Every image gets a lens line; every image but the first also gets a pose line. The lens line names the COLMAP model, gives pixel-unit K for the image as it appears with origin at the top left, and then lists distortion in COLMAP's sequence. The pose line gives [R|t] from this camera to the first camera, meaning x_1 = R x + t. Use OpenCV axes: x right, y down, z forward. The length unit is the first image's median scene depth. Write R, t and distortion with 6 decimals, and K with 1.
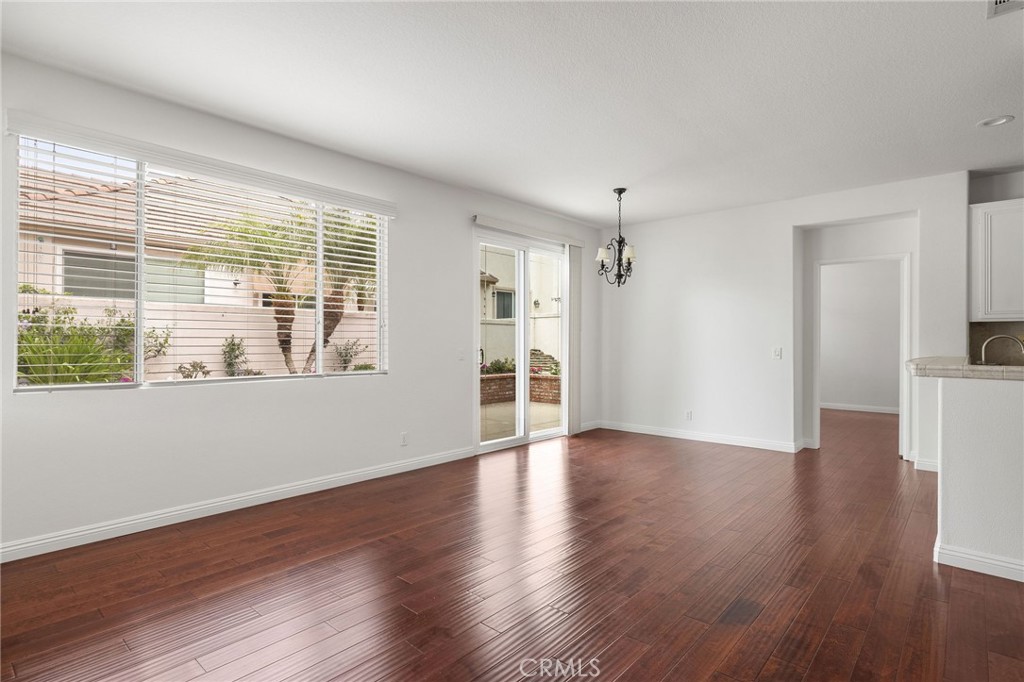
lens RADIAL K [[531.7, 0, 509.3], [0, 531.7, 343.5], [0, 0, 1]] dist [-0.000164, 0.000077]
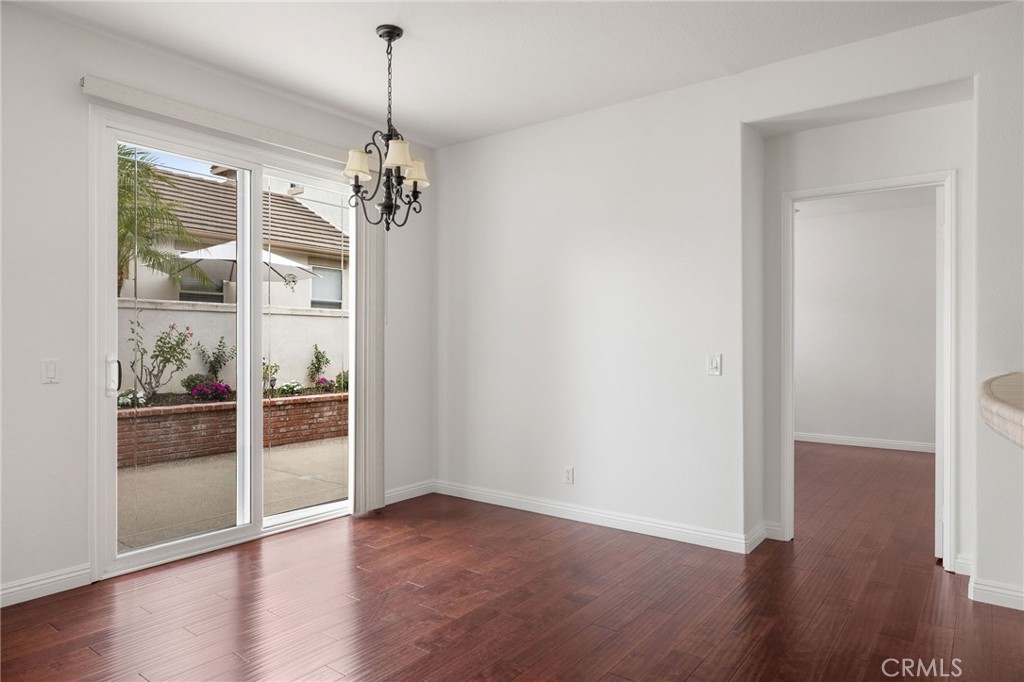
lens RADIAL K [[646.5, 0, 512.0], [0, 646.5, 341.0], [0, 0, 1]] dist [0.004799, 0.003123]
pose [[0.998132, 0.003594, 0.060982, 0.264911], [-0.003087, 0.999960, -0.008416, 0.000774], [-0.061010, 0.008212, 0.998103, 0.370485]]
